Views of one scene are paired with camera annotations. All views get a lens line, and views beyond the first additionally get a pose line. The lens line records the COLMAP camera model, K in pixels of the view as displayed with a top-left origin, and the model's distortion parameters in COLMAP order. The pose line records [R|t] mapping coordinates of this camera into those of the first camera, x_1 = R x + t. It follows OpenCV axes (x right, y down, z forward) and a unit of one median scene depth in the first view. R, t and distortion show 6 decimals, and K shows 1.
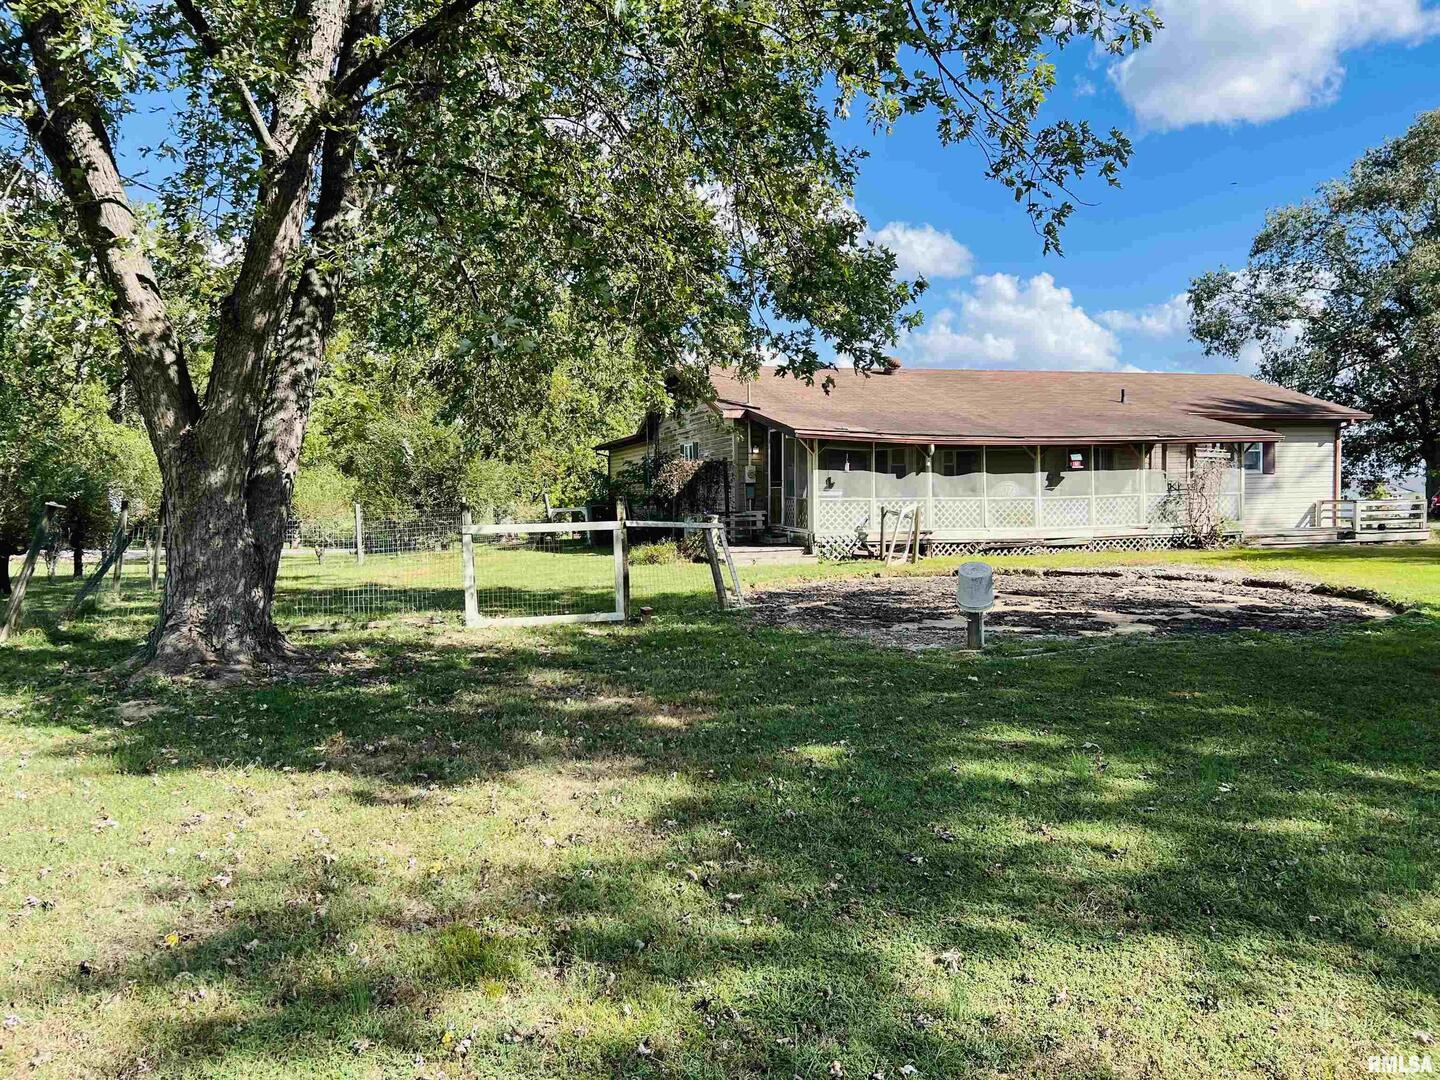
lens RADIAL K [[1066.3, 0, 718.5], [0, 1066.3, 538.3], [0, 0, 1]] dist [0.063959, 0.002538]
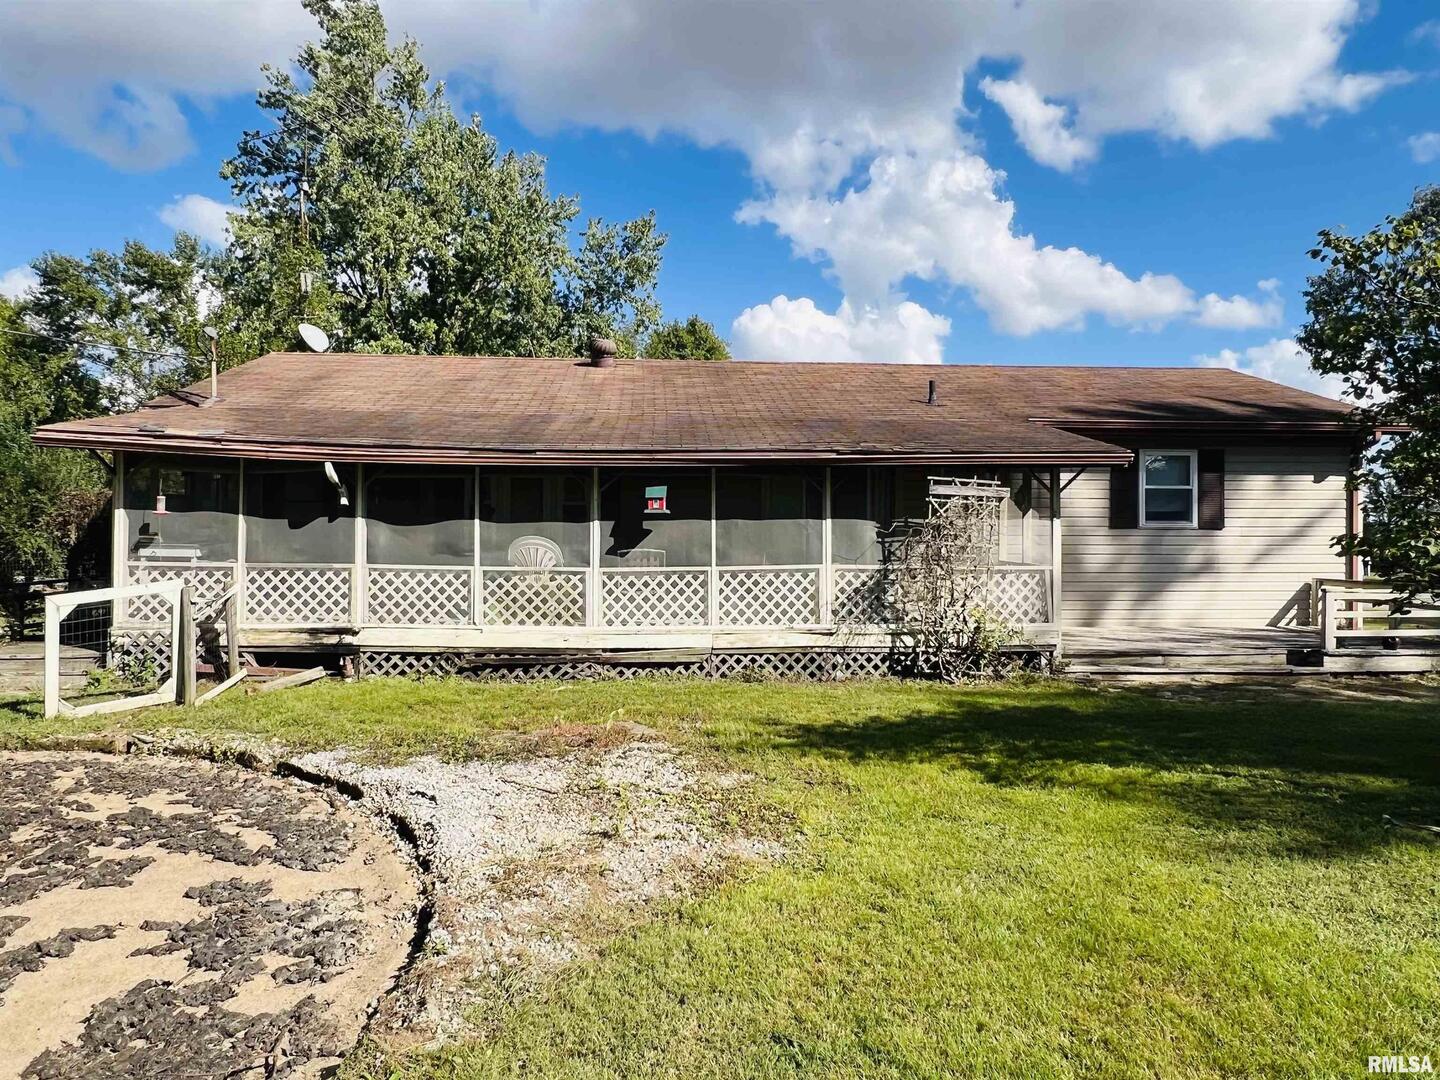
lens RADIAL K [[957.6, 0, 724.0], [0, 957.6, 539.2], [0, 0, 1]] dist [-0.006557, 0.000021]
pose [[0.972955, 0.022162, -0.229928, 0.464129], [-0.028804, 0.999258, -0.025574, -0.042252], [0.229190, 0.031505, 0.972872, 0.561489]]
